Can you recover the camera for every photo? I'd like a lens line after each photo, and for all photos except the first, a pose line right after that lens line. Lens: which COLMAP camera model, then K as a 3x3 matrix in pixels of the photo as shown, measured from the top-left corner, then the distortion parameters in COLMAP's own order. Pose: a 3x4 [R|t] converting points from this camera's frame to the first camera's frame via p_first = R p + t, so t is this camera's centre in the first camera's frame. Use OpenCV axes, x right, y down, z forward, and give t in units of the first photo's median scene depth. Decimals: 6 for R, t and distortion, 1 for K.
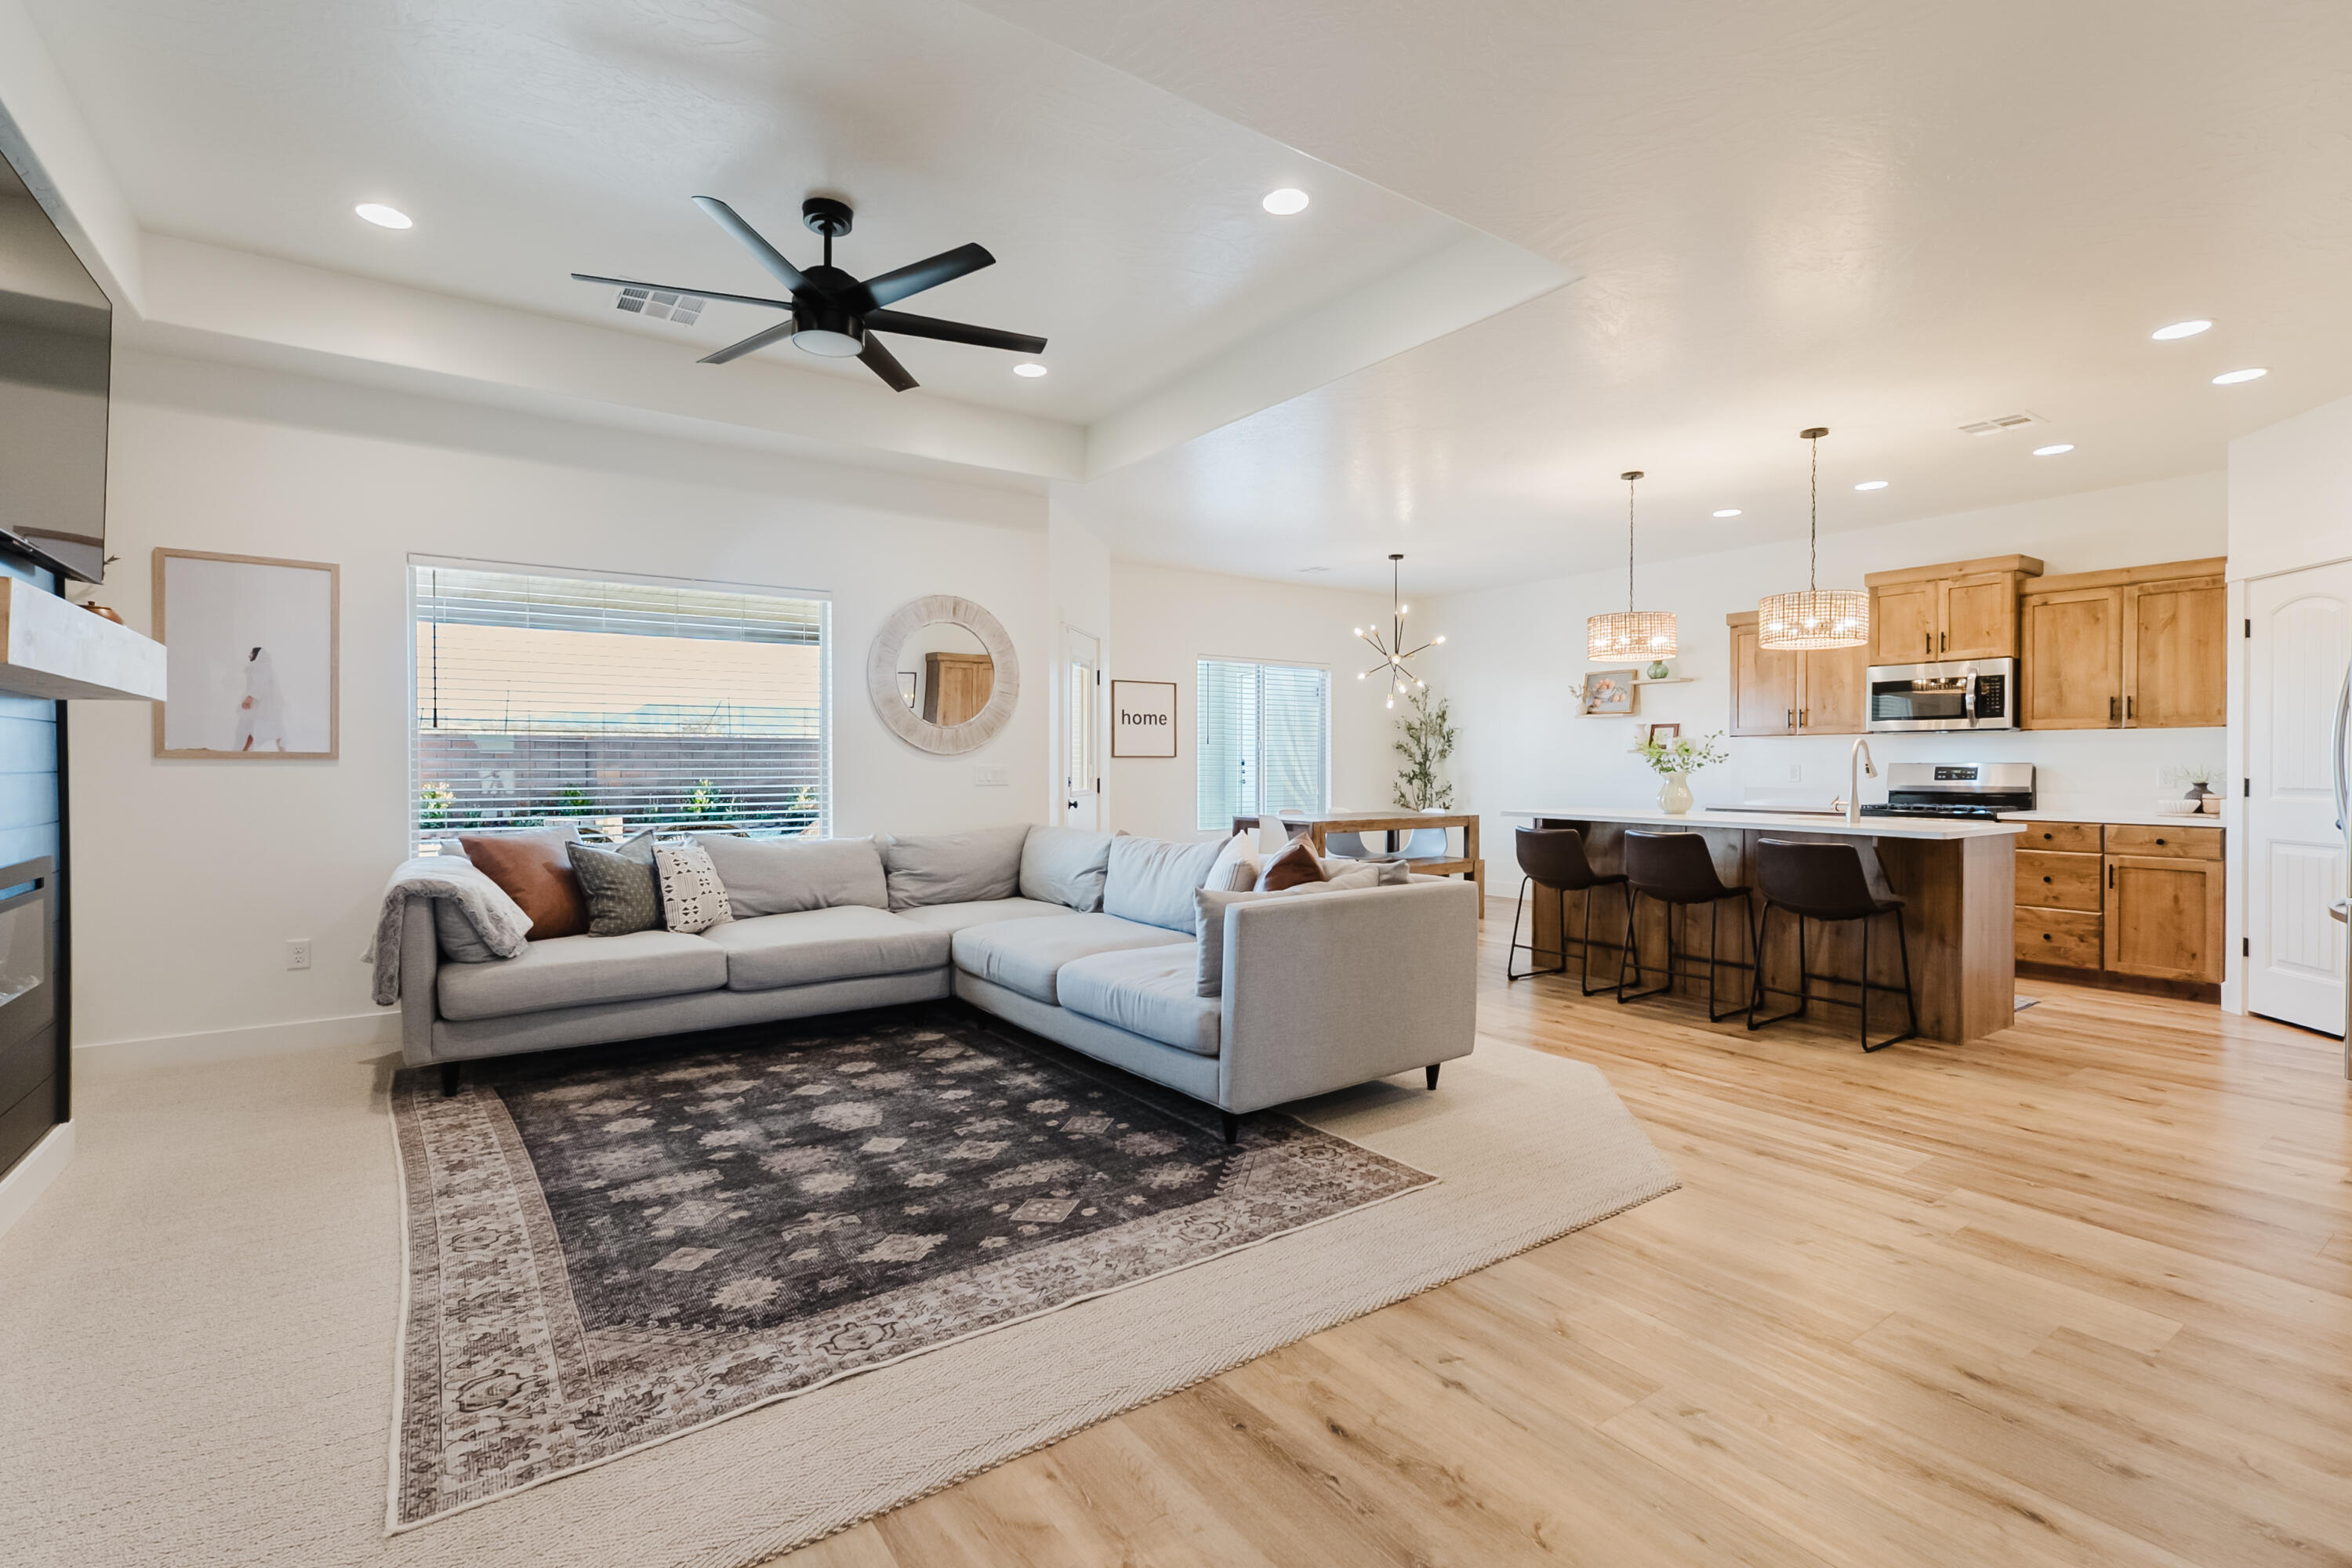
lens RADIAL K [[1069.8, 0, 1166.1], [0, 1069.8, 773.0], [0, 0, 1]] dist [0.000638, 0.005478]
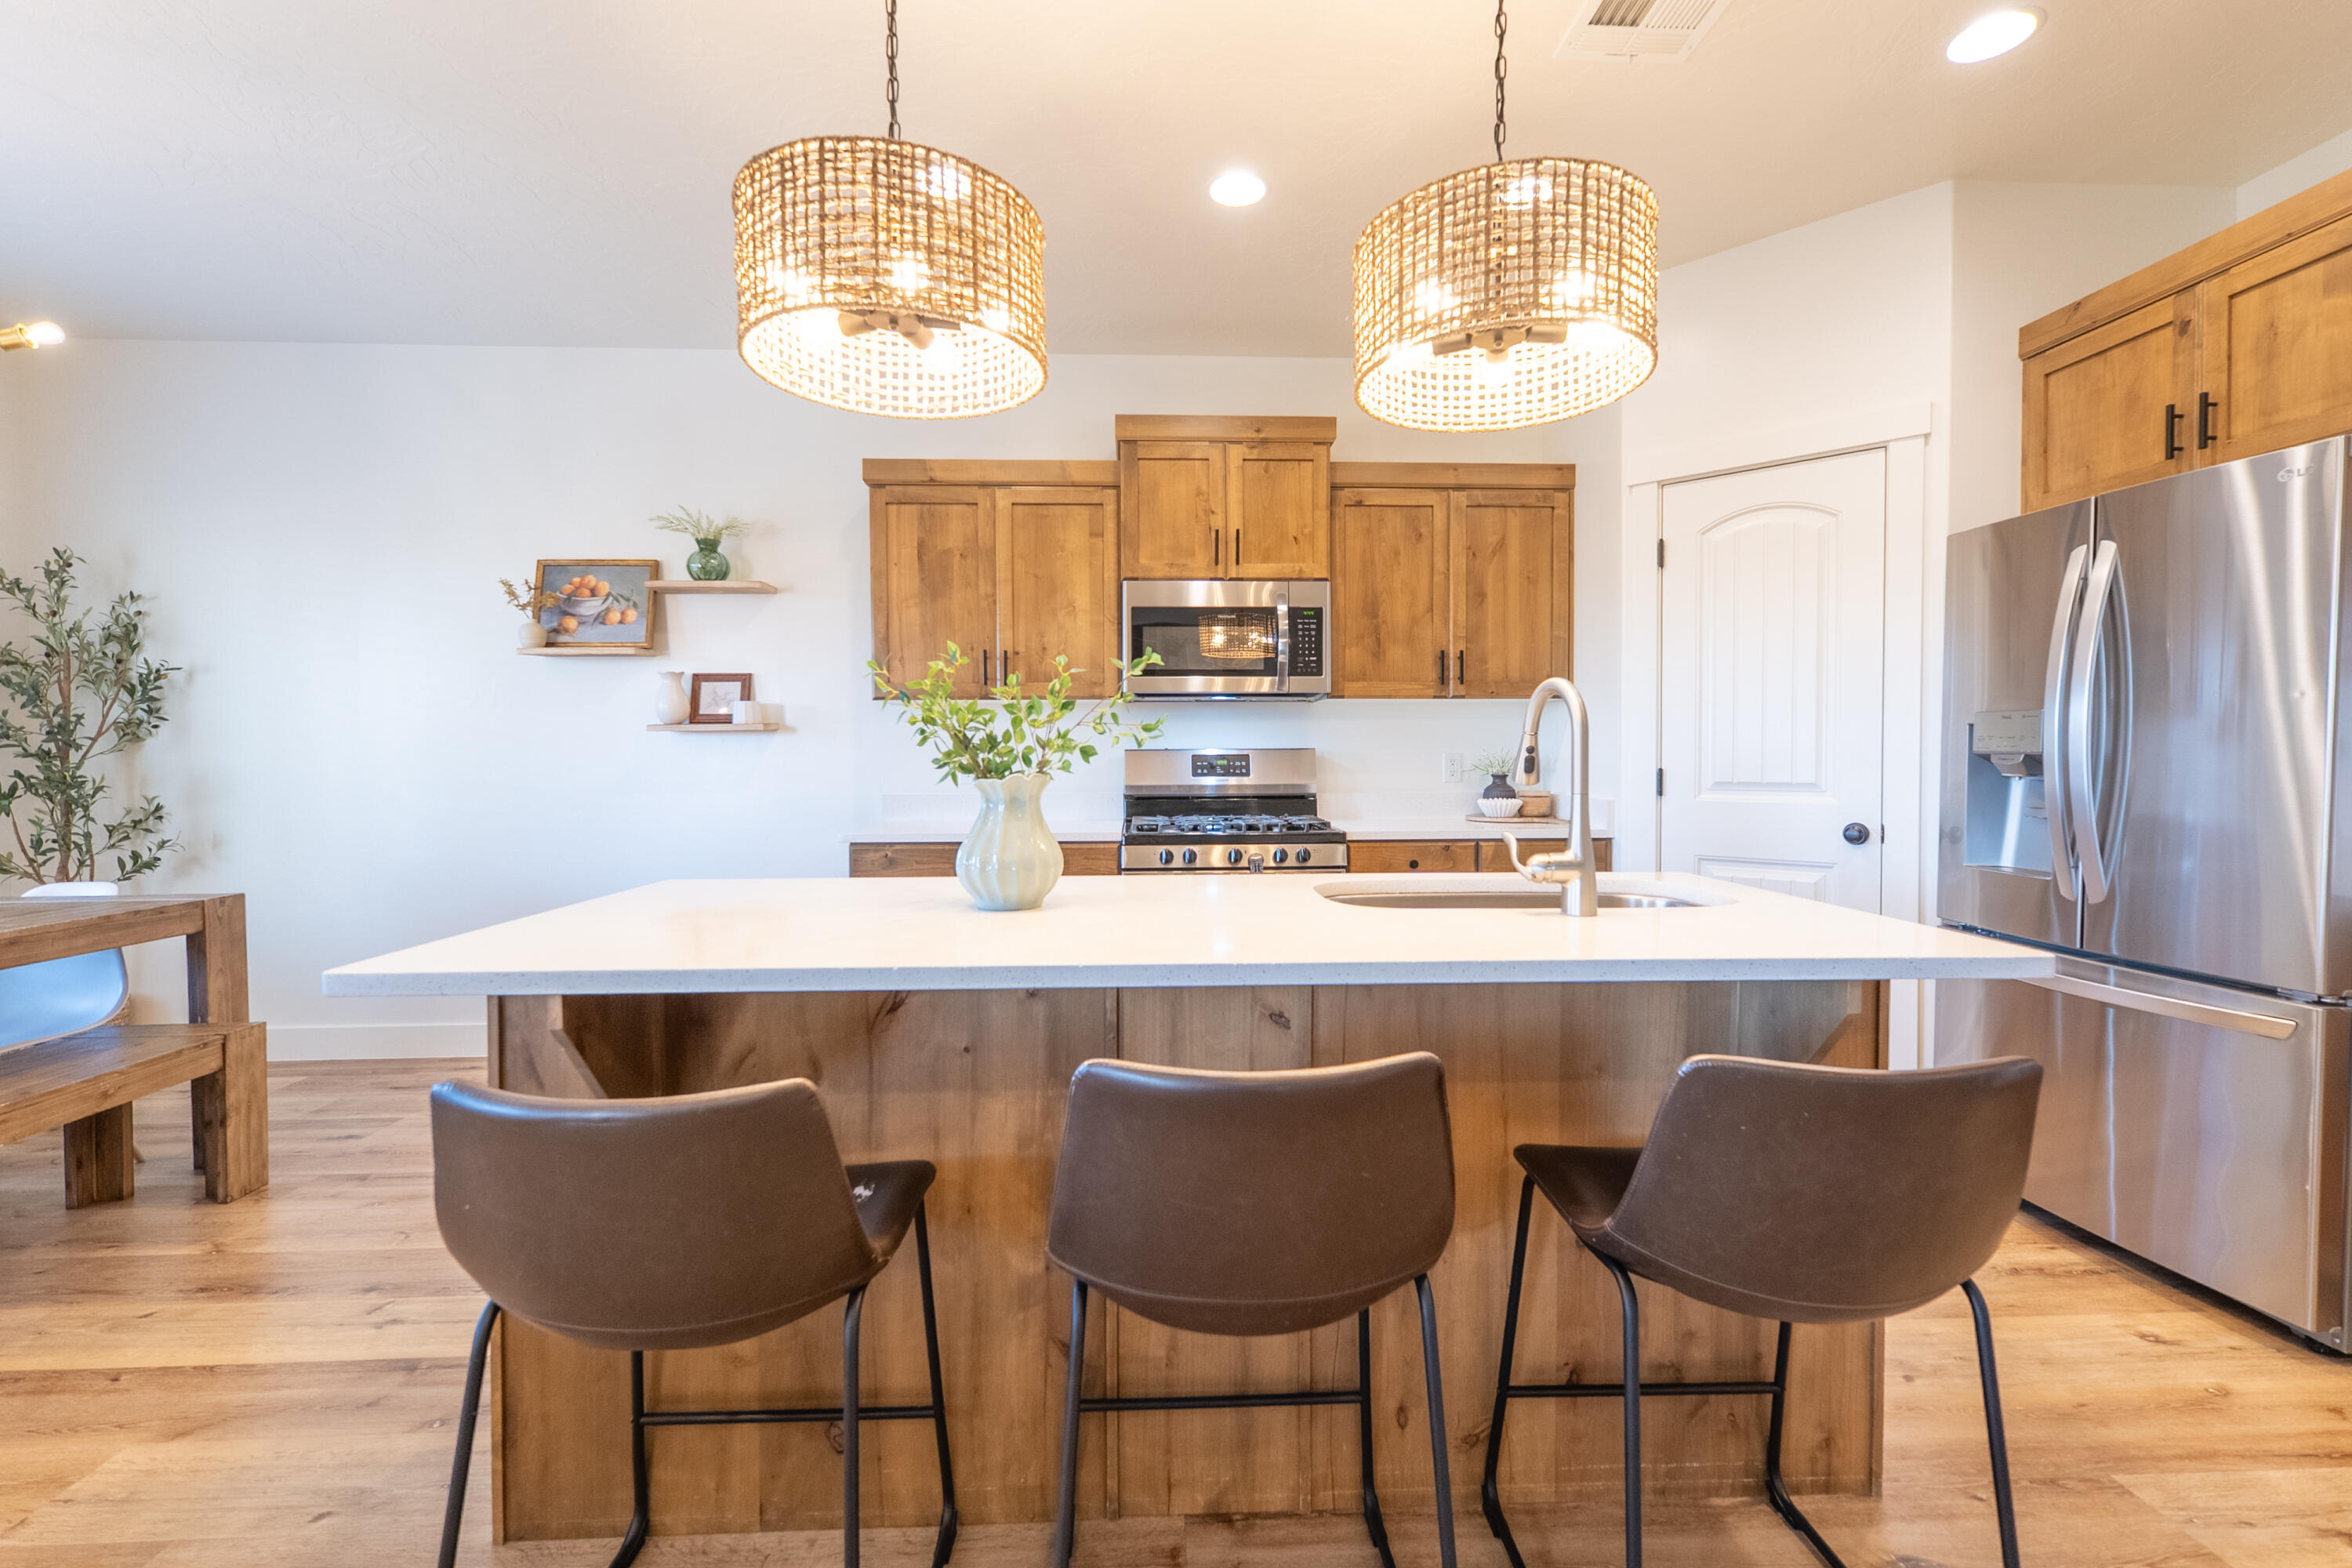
lens RADIAL K [[1009.2, 0, 1187.5], [0, 1009.2, 781.6], [0, 0, 1]] dist [0.002896, 0.001050]
pose [[0.527338, -0.027360, 0.849215, 0.206028], [0.012298, 0.999622, 0.024569, -0.004767], [-0.849567, -0.002513, 0.527475, 0.658591]]
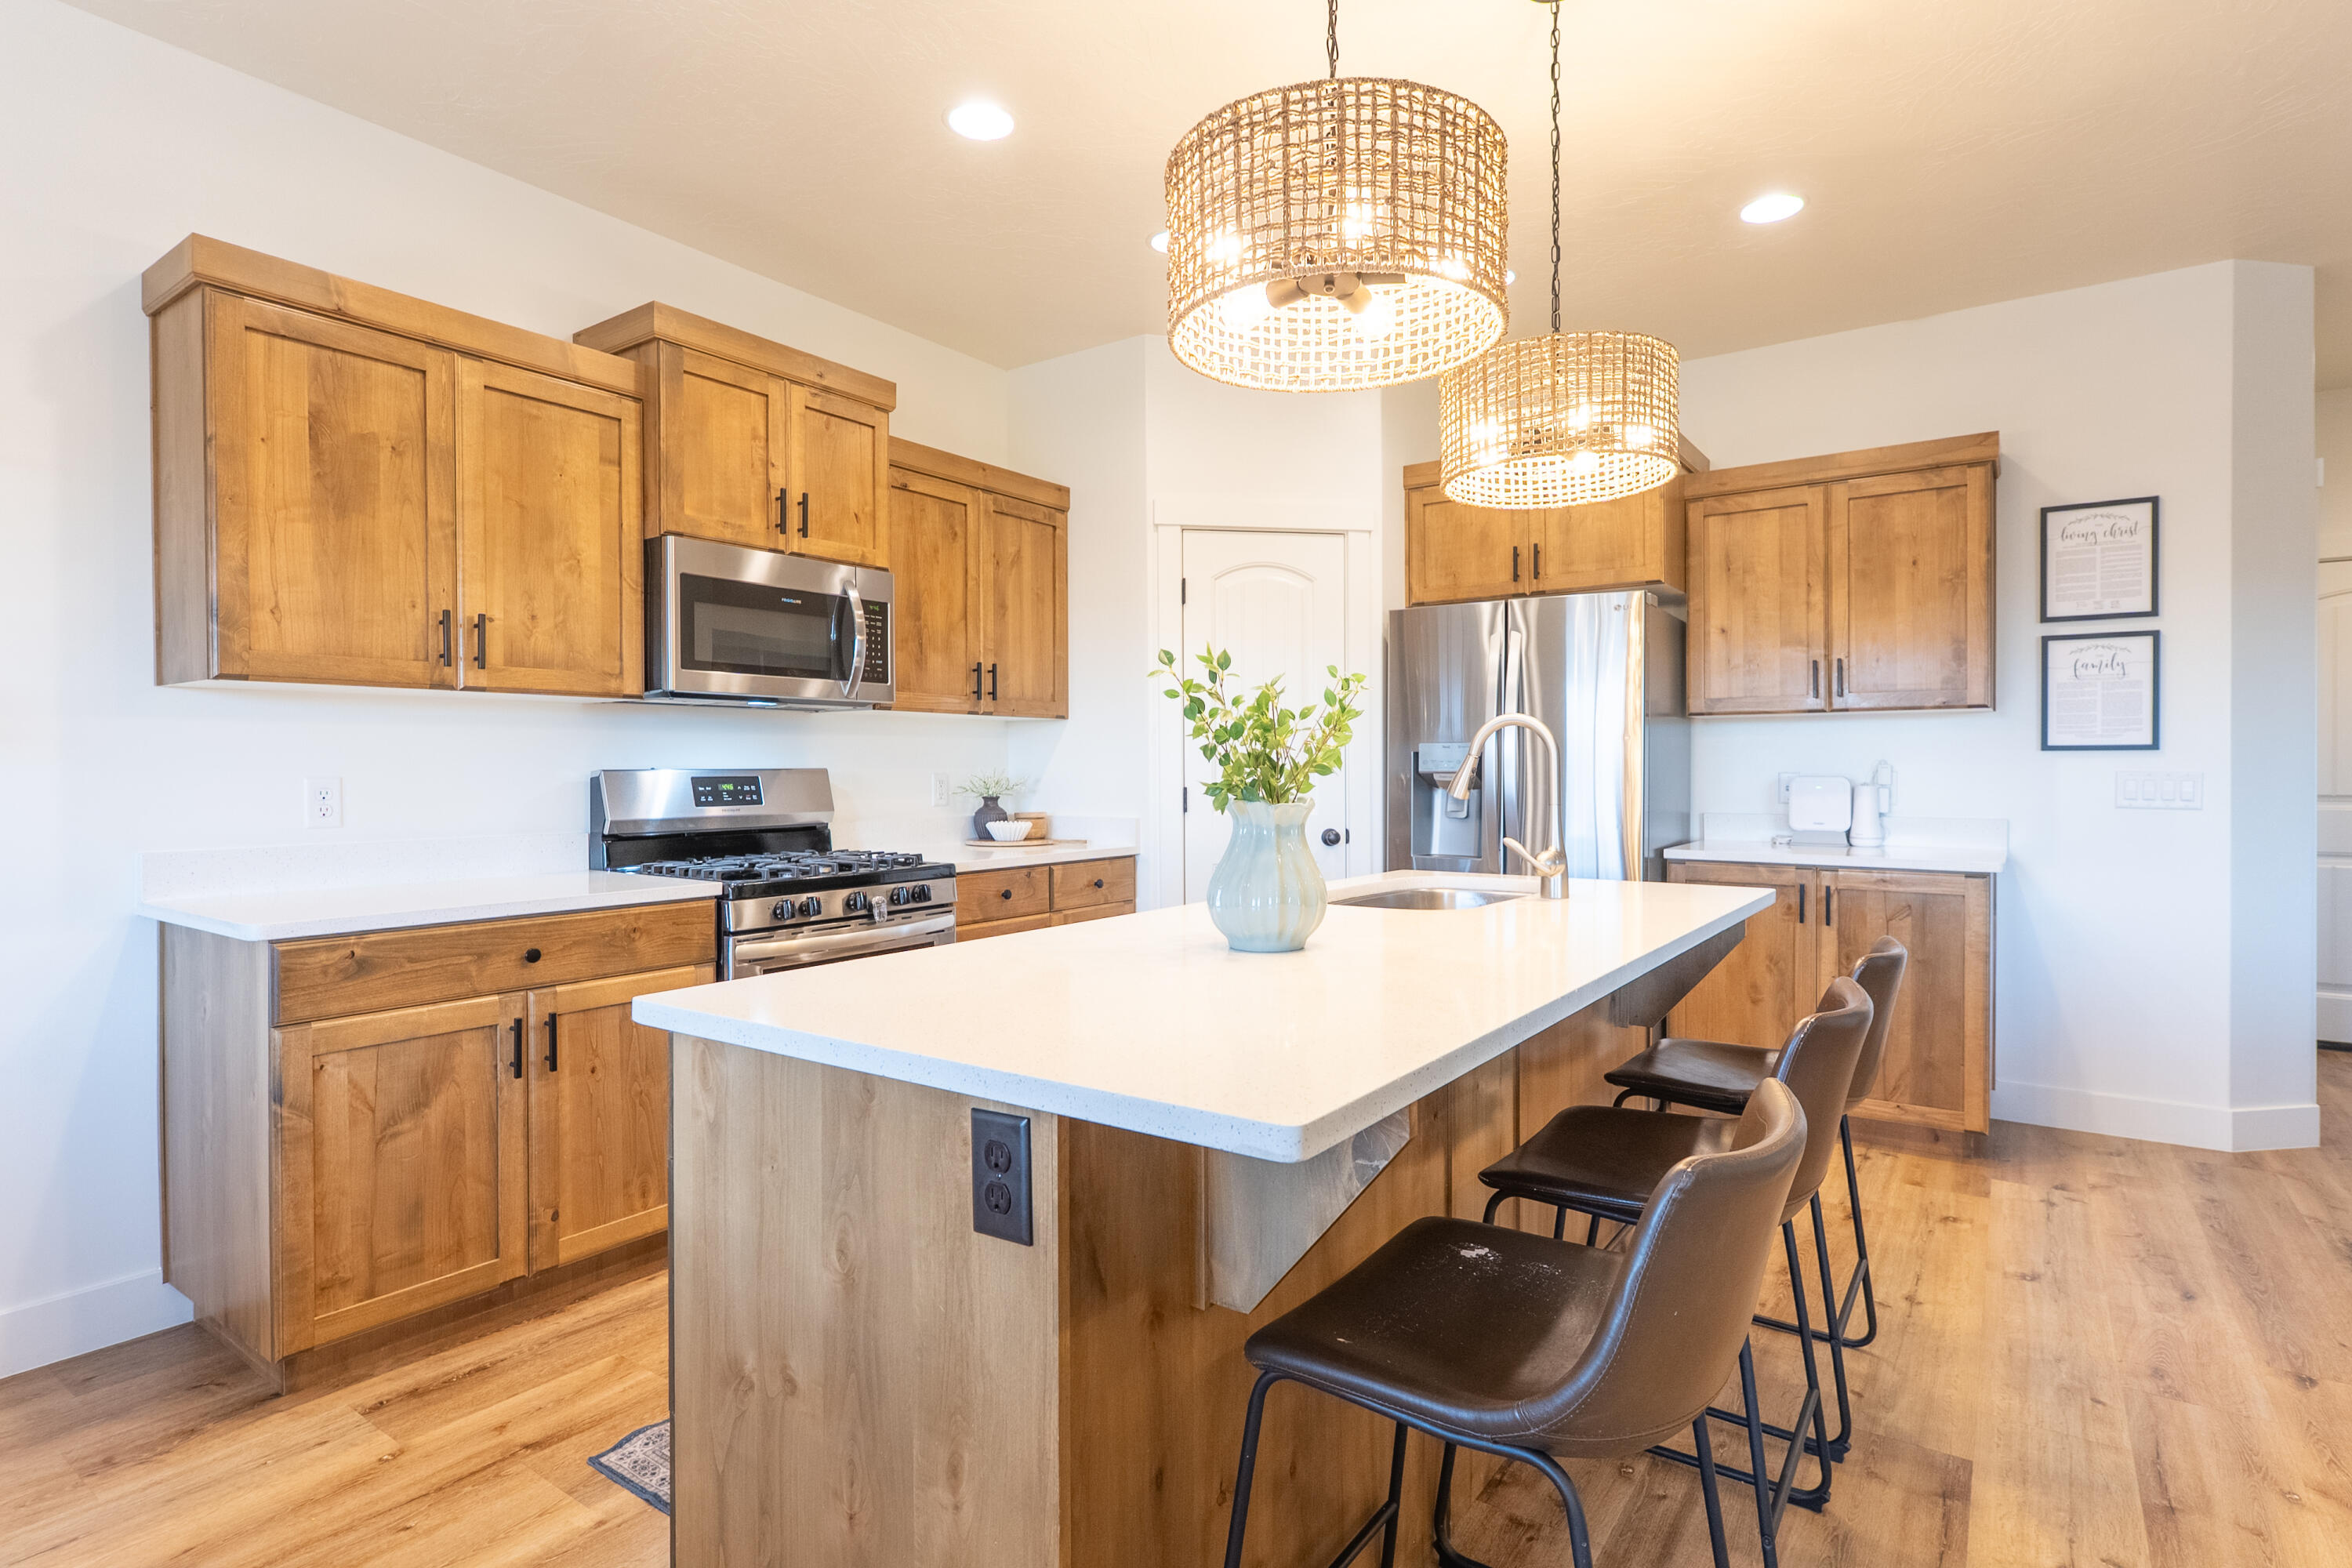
lens RADIAL K [[1207.2, 0, 1176.0], [0, 1207.2, 784.0], [0, 0, 1]] dist [0.019088, 0.000147]
pose [[-0.345275, -0.010465, 0.938443, 0.146272], [0.012944, 0.999790, 0.015912, -0.008328], [-0.938412, 0.017641, -0.345067, 0.936510]]
